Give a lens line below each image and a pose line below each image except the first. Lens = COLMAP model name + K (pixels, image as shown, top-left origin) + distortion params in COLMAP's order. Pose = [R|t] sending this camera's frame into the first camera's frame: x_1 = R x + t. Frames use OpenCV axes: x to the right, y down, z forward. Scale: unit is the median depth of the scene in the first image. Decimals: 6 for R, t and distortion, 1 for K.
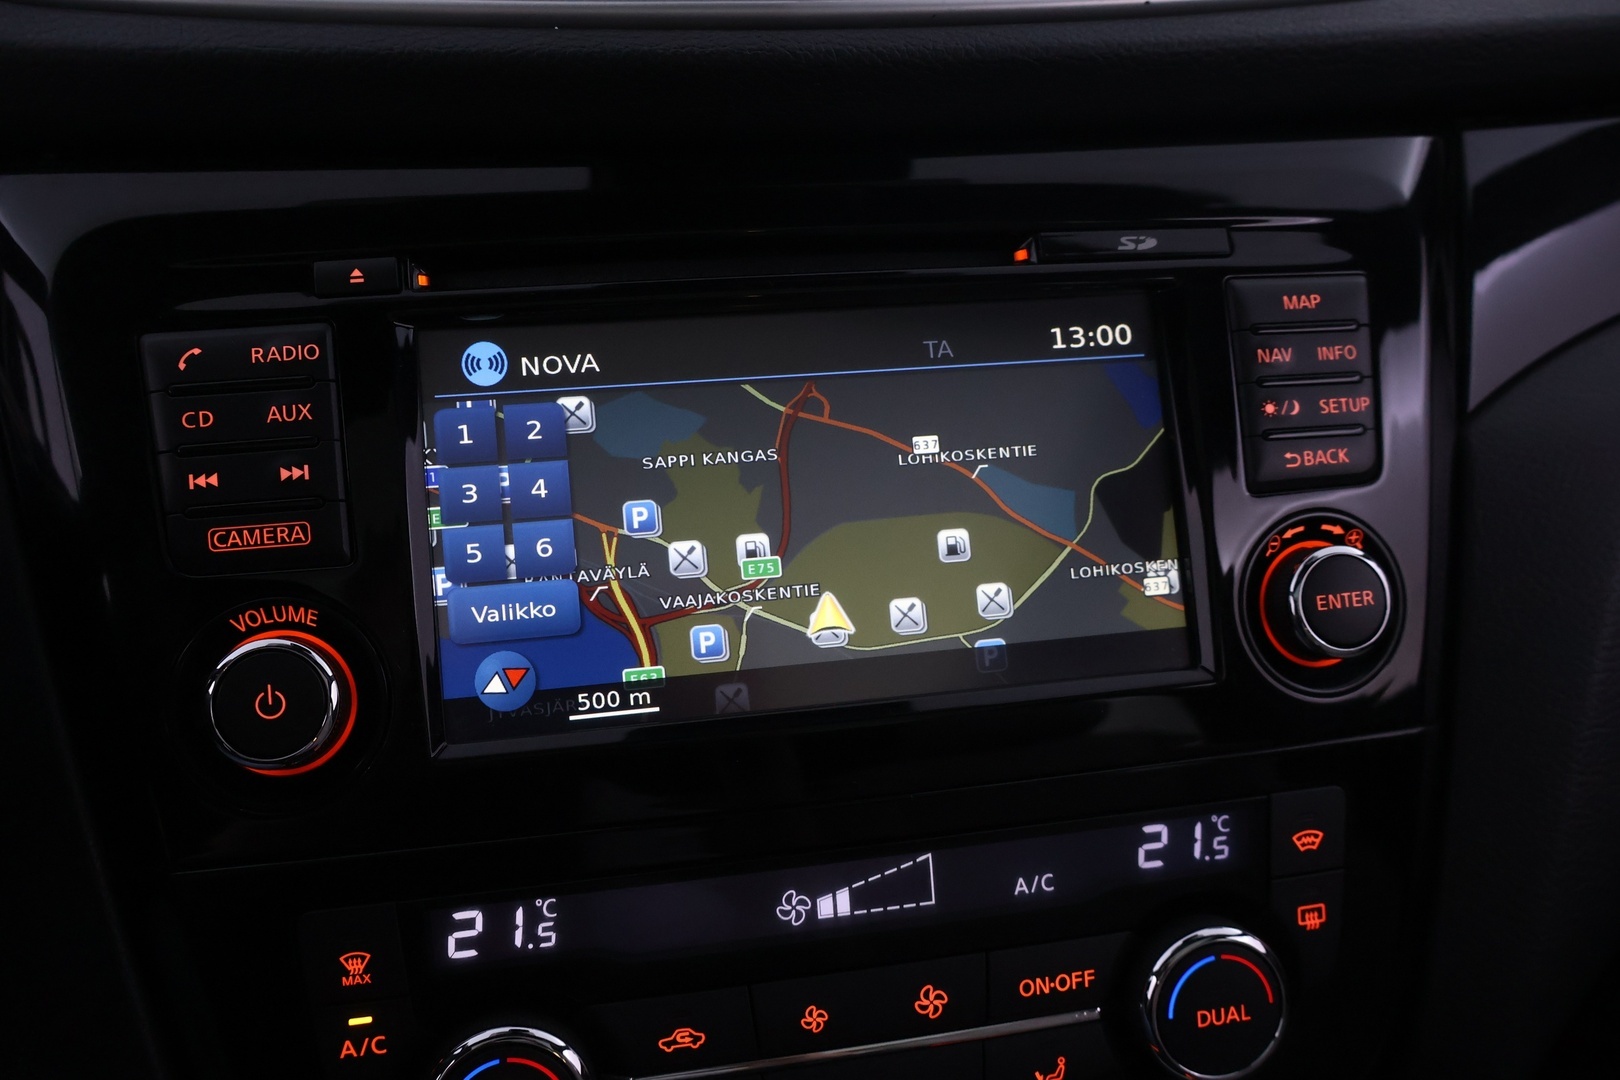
lens RADIAL K [[1358.0, 0, 810.0], [0, 1358.0, 540.0], [0, 0, 1]] dist [-0.000258, 0.006331]
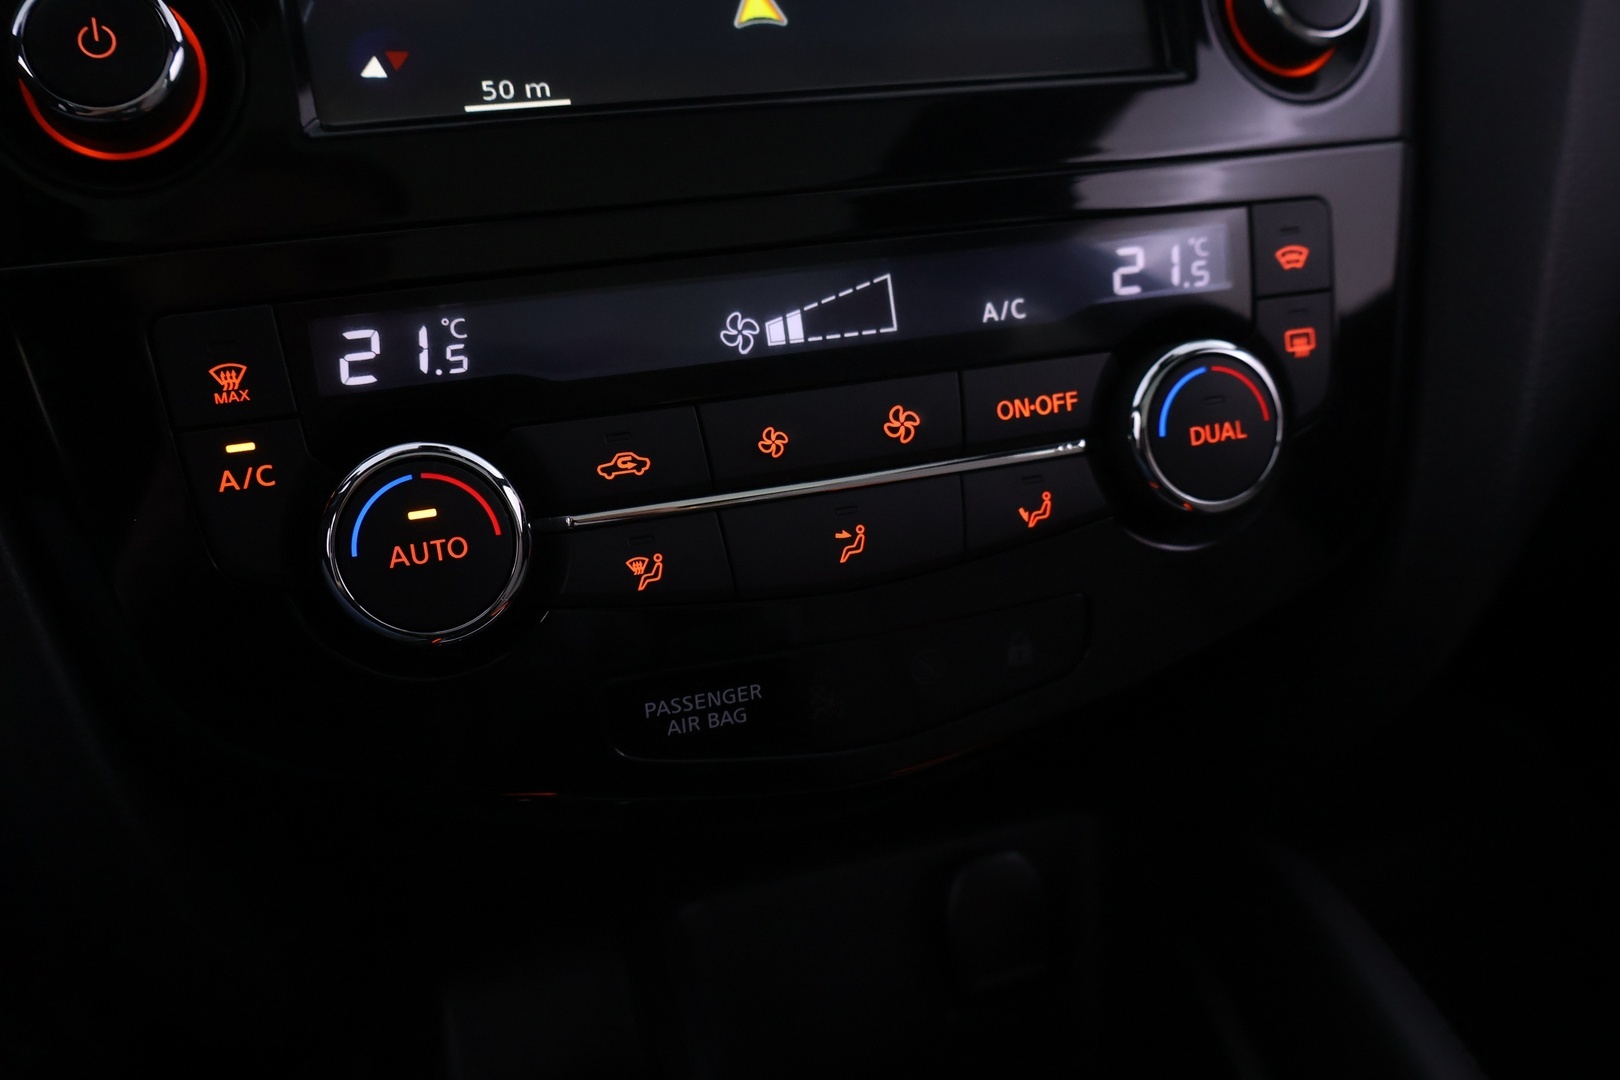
lens RADIAL K [[1358.0, 0, 810.0], [0, 1358.0, 540.0], [0, 0, 1]] dist [-0.000258, 0.006331]
pose [[0.993802, -0.067382, 0.088420, -0.053288], [0.064866, 0.997412, 0.031024, 0.377600], [-0.090281, -0.025096, 0.995600, 0.116222]]
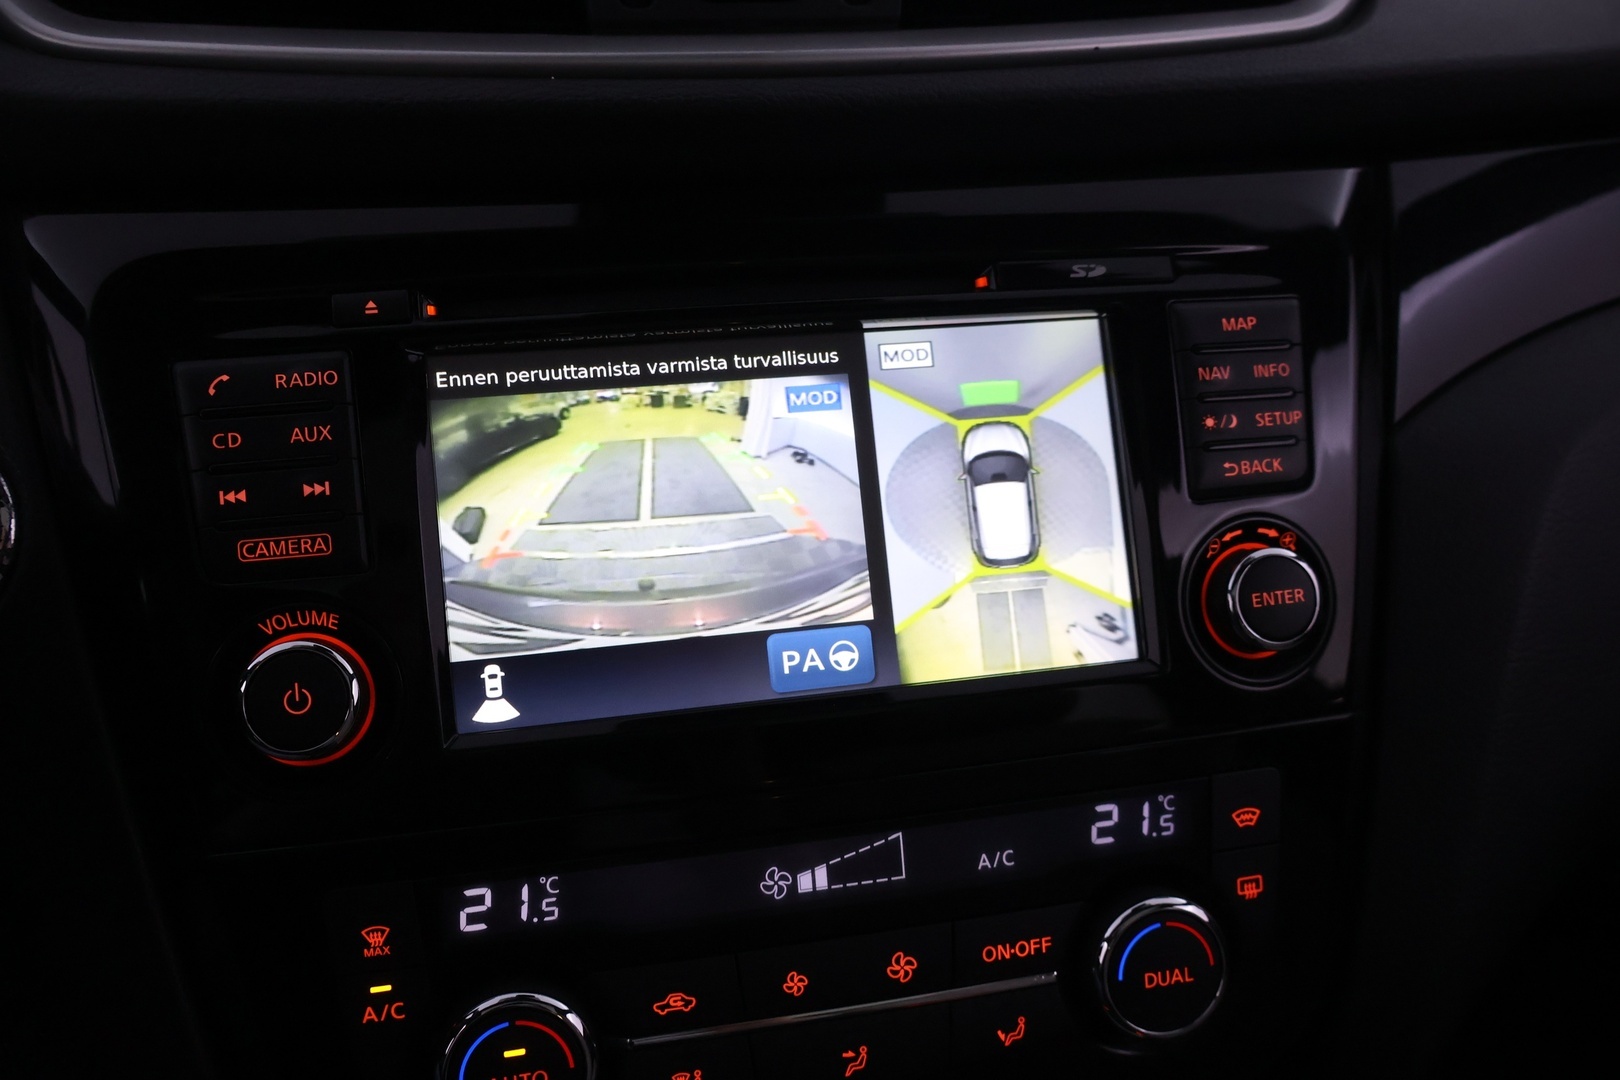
lens RADIAL K [[1358.0, 0, 810.0], [0, 1358.0, 540.0], [0, 0, 1]] dist [-0.000258, 0.006331]
pose [[0.999881, -0.006262, 0.014074, 0.001739], [0.006160, 0.999954, 0.007307, -0.012713], [-0.014119, -0.007219, 0.999874, -0.089962]]
